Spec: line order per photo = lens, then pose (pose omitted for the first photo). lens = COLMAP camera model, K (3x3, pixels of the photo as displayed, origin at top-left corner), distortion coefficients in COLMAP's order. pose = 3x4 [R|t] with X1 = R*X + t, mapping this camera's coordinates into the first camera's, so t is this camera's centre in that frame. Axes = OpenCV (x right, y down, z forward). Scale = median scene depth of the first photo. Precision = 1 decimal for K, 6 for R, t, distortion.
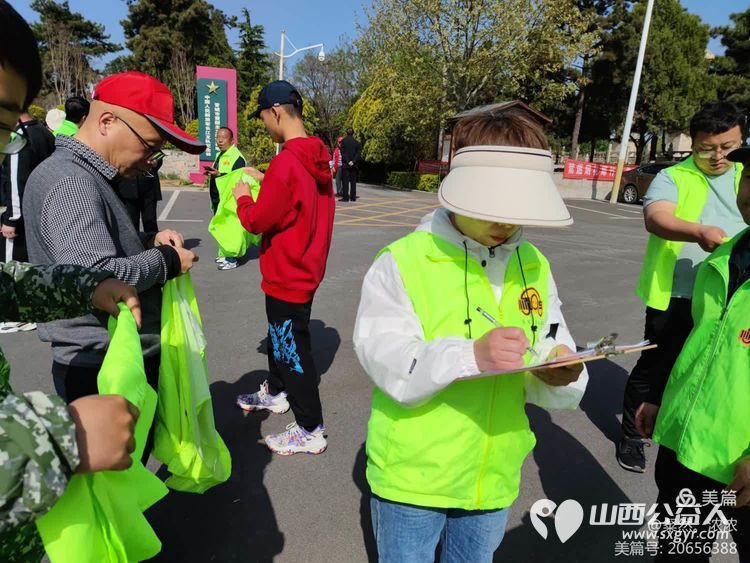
lens RADIAL K [[559.3, 0, 375.7], [0, 559.3, 285.4], [0, 0, 1]] dist [0.061668, -0.050037]
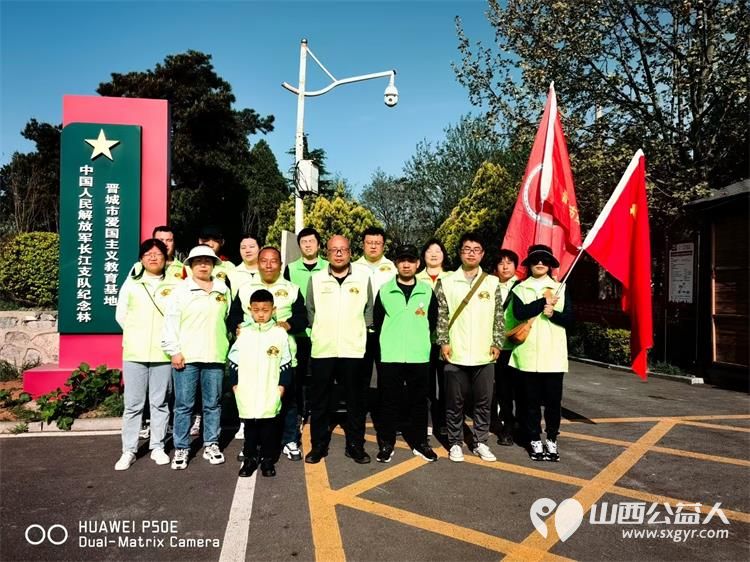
lens RADIAL K [[559.3, 0, 375.7], [0, 559.3, 284.9], [0, 0, 1]] dist [0.061668, -0.050037]
pose [[0.990051, -0.049903, -0.131559, -0.062564], [0.016326, 0.969421, -0.244860, -0.162322], [0.139756, 0.240276, 0.960591, 0.677615]]
